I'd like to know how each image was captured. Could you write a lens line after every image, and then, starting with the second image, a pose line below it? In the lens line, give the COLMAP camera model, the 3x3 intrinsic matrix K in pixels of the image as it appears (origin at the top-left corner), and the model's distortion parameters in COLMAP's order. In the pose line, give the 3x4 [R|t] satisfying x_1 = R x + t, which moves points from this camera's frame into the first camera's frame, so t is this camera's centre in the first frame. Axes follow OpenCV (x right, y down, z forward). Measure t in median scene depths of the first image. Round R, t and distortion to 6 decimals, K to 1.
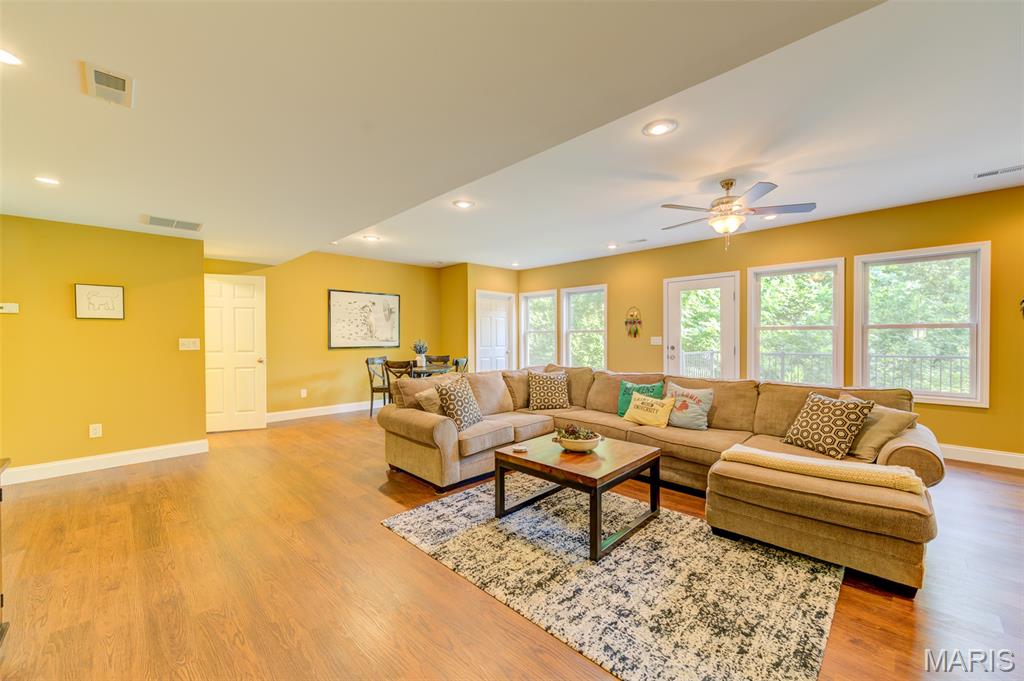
lens RADIAL K [[408.2, 0, 507.2], [0, 408.2, 337.9], [0, 0, 1]] dist [0.005584, -0.001966]
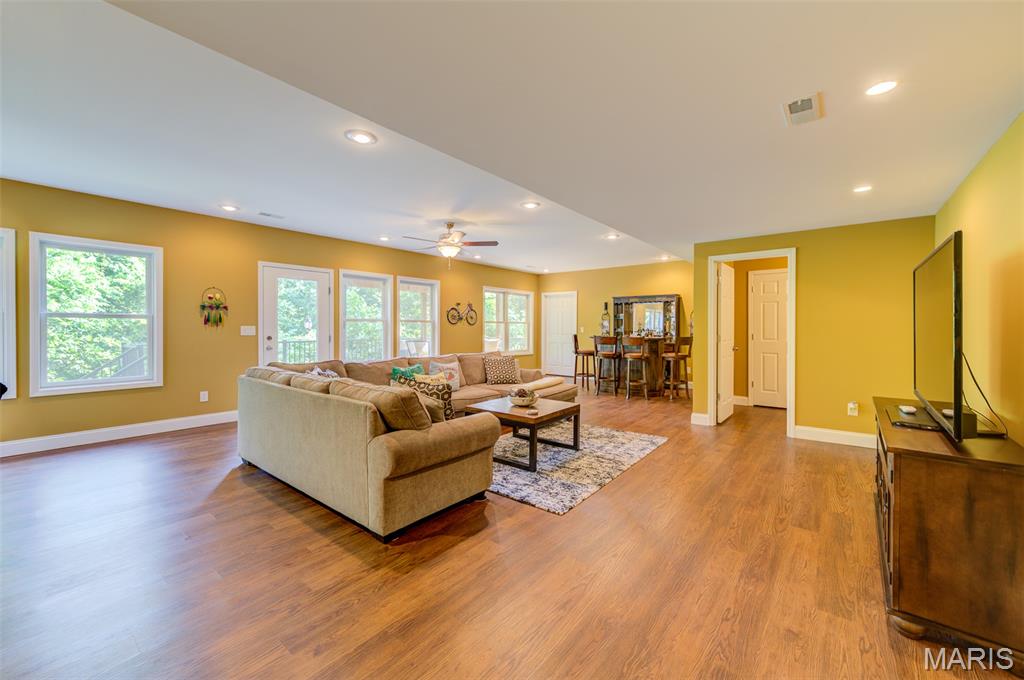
lens RADIAL K [[408.2, 0, 516.9], [0, 408.2, 330.2], [0, 0, 1]] dist [0.005584, -0.001966]
pose [[-0.131411, -0.005192, 0.991314, -1.079729], [-0.001221, 0.999986, 0.005075, 0.002411], [-0.991327, -0.000543, -0.131415, 1.052509]]
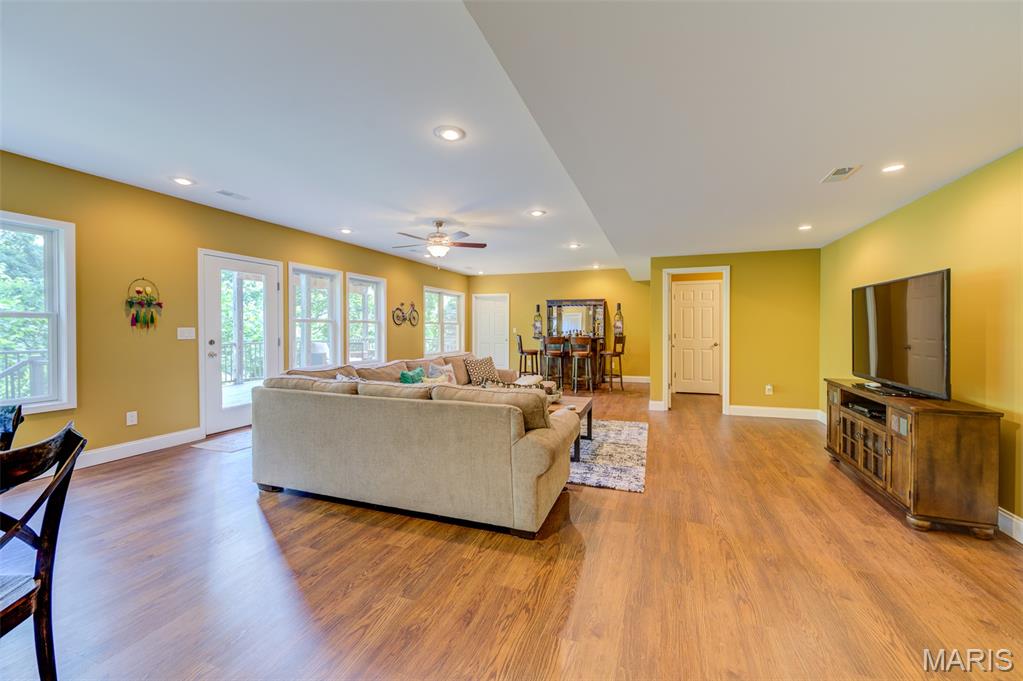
lens RADIAL K [[406.1, 0, 524.4], [0, 406.1, 332.1], [0, 0, 1]] dist [0.006694, -0.001426]
pose [[-0.455780, -0.007833, 0.890058, -0.985383], [0.000659, 0.999958, 0.009137, -0.001823], [-0.890092, 0.004751, -0.455756, 1.535564]]
